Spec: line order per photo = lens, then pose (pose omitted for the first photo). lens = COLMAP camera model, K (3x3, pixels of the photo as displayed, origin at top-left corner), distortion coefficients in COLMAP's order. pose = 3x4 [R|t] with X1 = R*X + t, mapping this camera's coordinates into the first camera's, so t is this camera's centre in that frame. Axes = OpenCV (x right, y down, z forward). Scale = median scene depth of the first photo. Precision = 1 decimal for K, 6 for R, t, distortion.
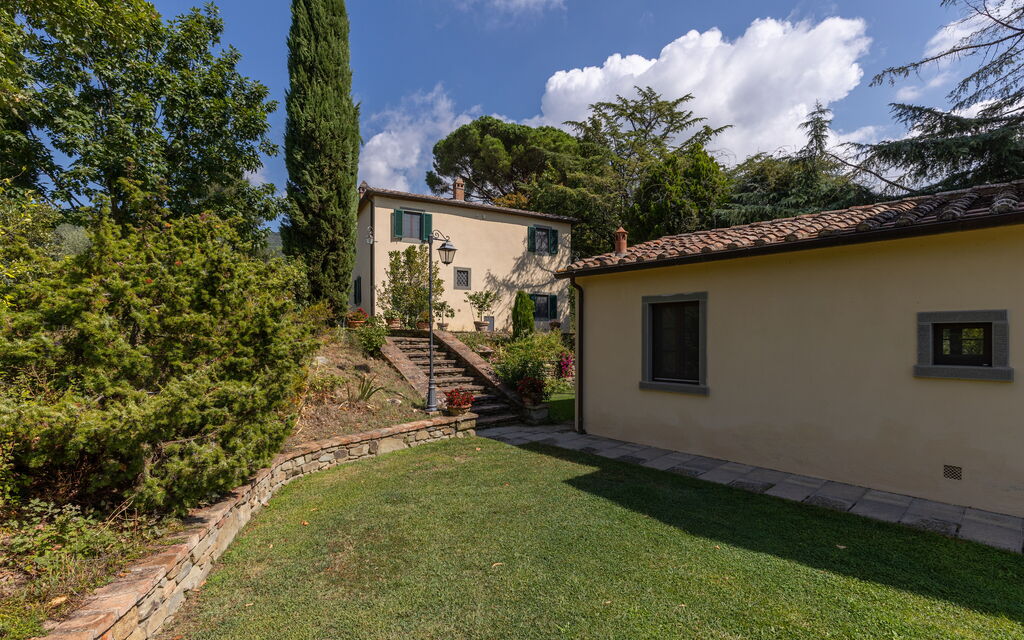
lens RADIAL K [[472.0, 0, 531.6], [0, 472.0, 338.4], [0, 0, 1]] dist [0.023073, 0.000410]
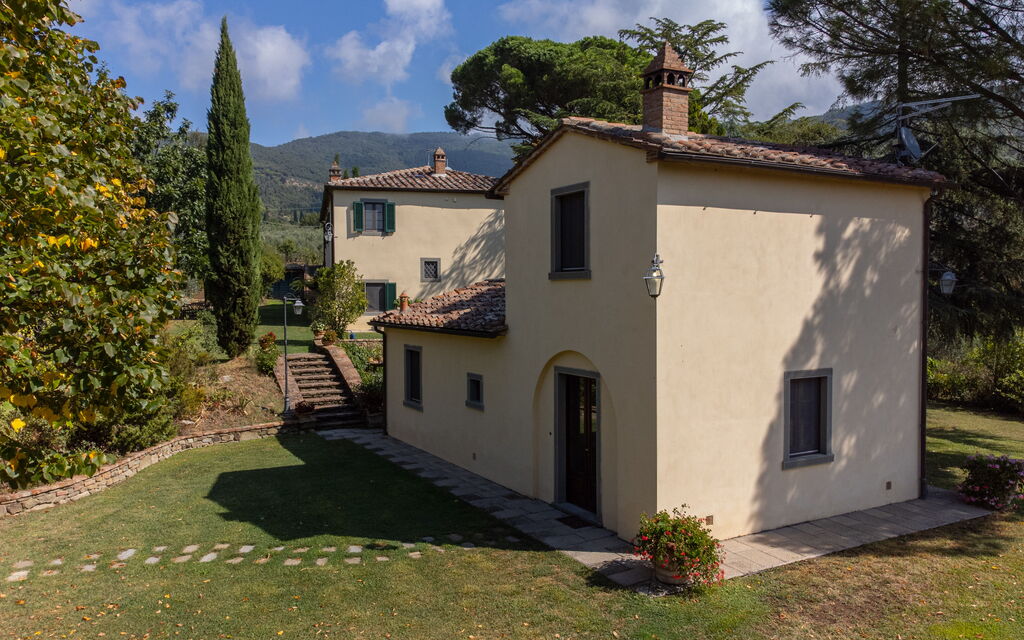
lens RADIAL K [[763.5, 0, 505.1], [0, 763.5, 329.1], [0, 0, 1]] dist [0.016562, 0.003407]
pose [[0.968778, 0.004109, -0.247897, 0.869857], [0.006211, 0.999147, 0.040835, -0.176038], [0.247853, -0.041100, 0.967925, -0.948266]]
